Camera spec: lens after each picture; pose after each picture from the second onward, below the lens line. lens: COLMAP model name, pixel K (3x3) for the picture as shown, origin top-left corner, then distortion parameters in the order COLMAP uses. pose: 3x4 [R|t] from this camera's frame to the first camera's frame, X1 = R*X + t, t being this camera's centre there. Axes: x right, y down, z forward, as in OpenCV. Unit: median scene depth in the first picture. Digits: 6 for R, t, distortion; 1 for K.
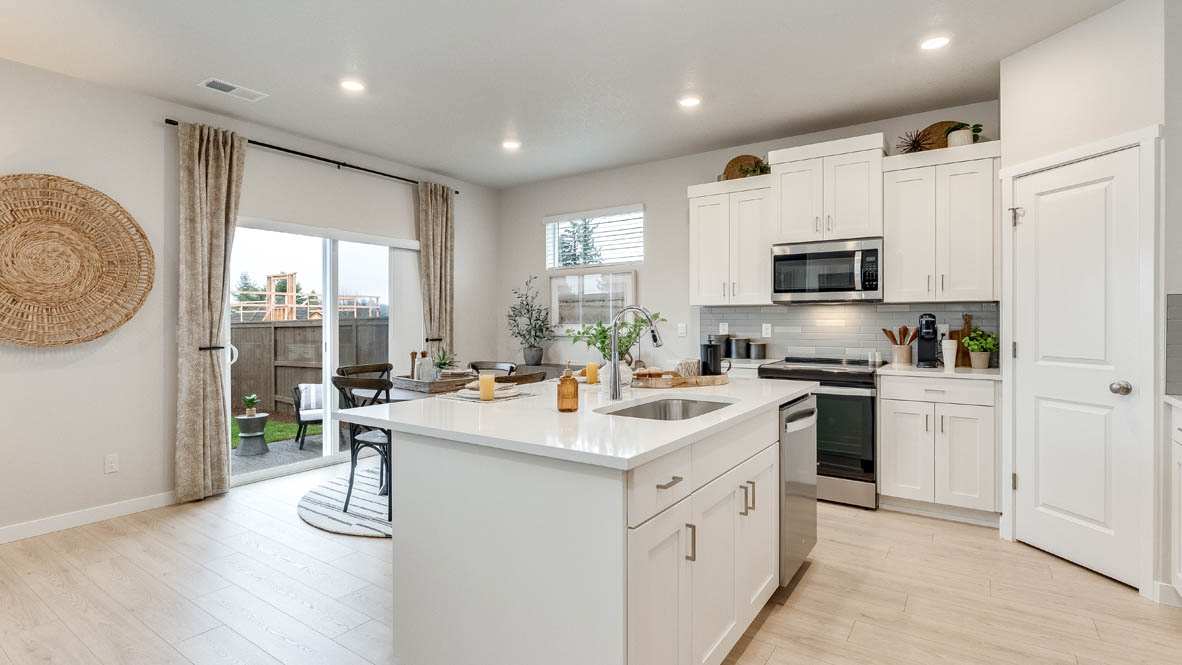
lens RADIAL K [[560.2, 0, 585.8], [0, 560.2, 316.3], [0, 0, 1]] dist [0.000490, -0.000113]
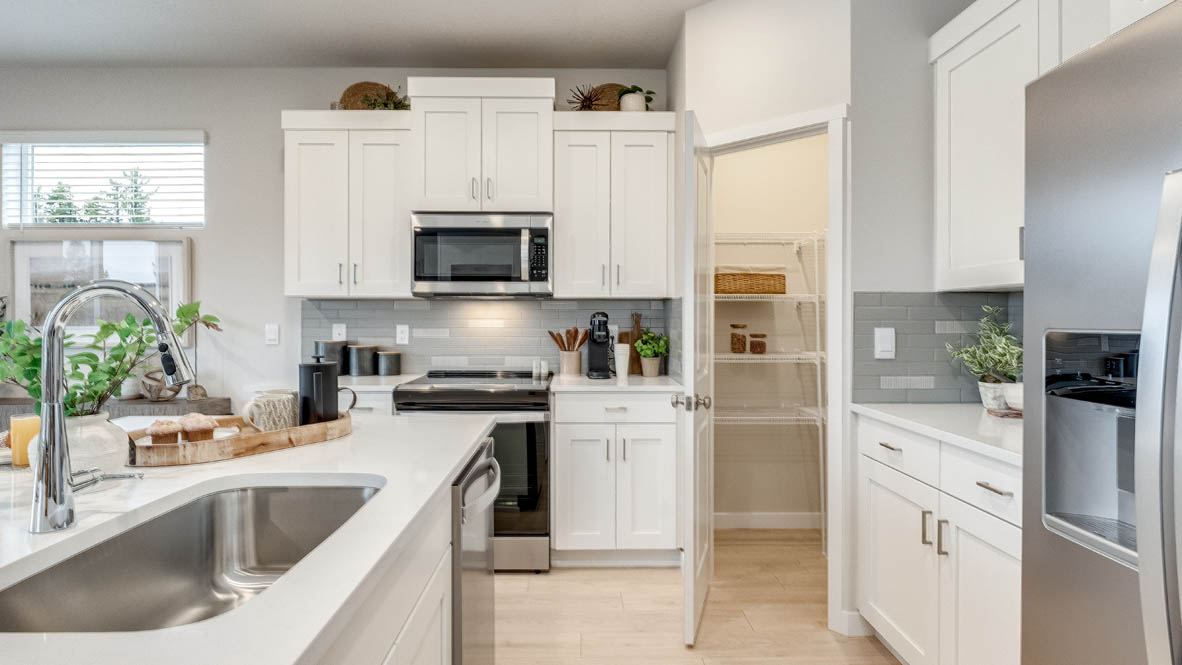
lens RADIAL K [[635.9, 0, 588.2], [0, 635.9, 320.5], [0, 0, 1]] dist [-0.009181, -0.001106]
pose [[0.813240, 0.001064, 0.581927, 0.056392], [-0.005585, 0.999967, 0.005977, 0.001838], [-0.581901, -0.008110, 0.813219, 0.252753]]
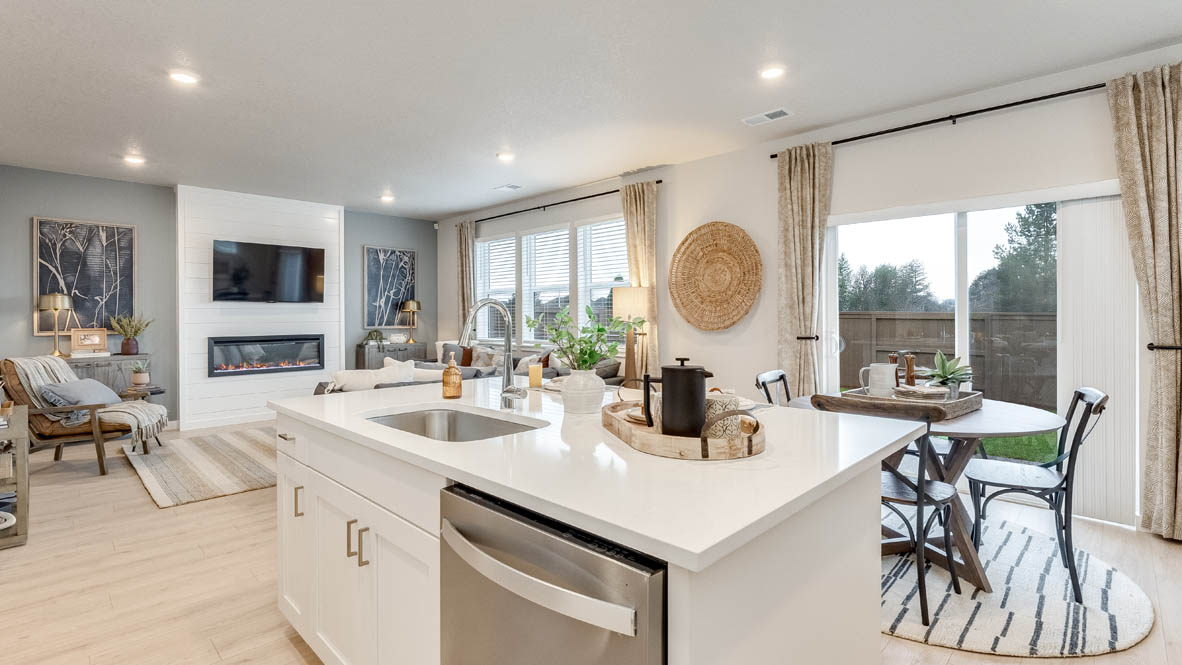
lens RADIAL K [[547.3, 0, 566.8], [0, 547.3, 316.4], [0, 0, 1]] dist [-0.013867, 0.000197]
pose [[-0.188760, 0.003031, -0.982019, 0.517491], [0.013373, 0.999910, 0.000515, 0.005136], [0.981932, -0.013035, -0.188784, 0.729309]]
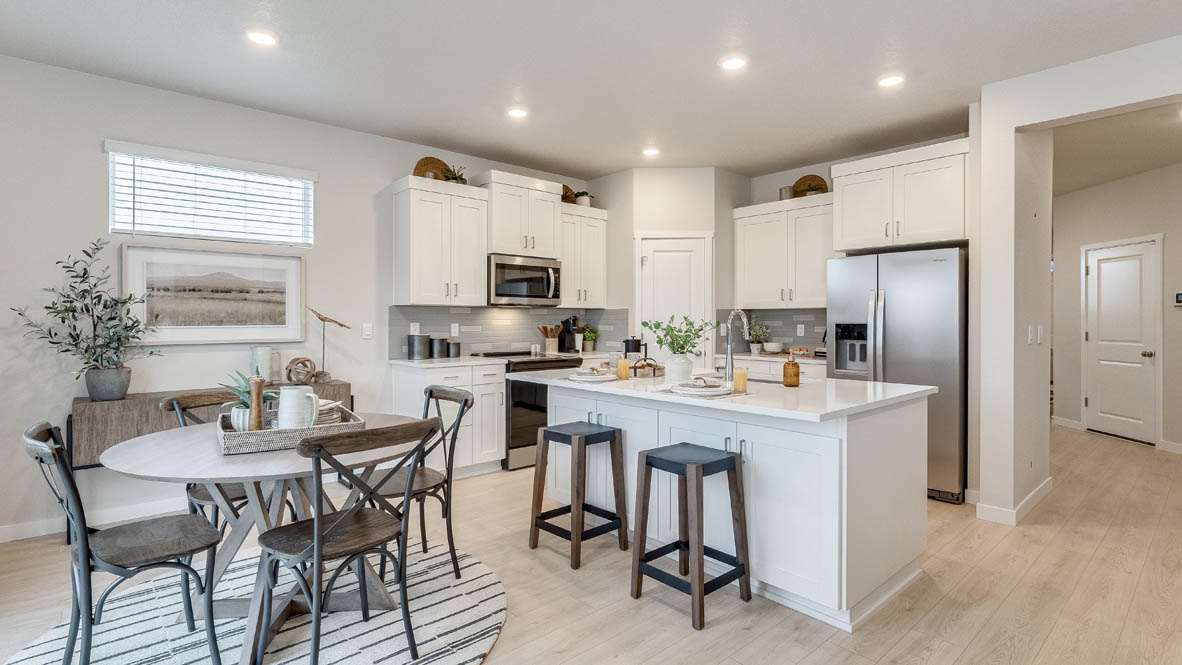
lens RADIAL K [[560.2, 0, 582.9], [0, 560.2, 316.9], [0, 0, 1]] dist [0.000490, -0.000113]
pose [[0.246008, 0.005916, 0.969250, -0.777719], [-0.008922, 0.999953, -0.003839, 0.003183], [-0.969227, -0.007703, 0.246049, 0.599540]]
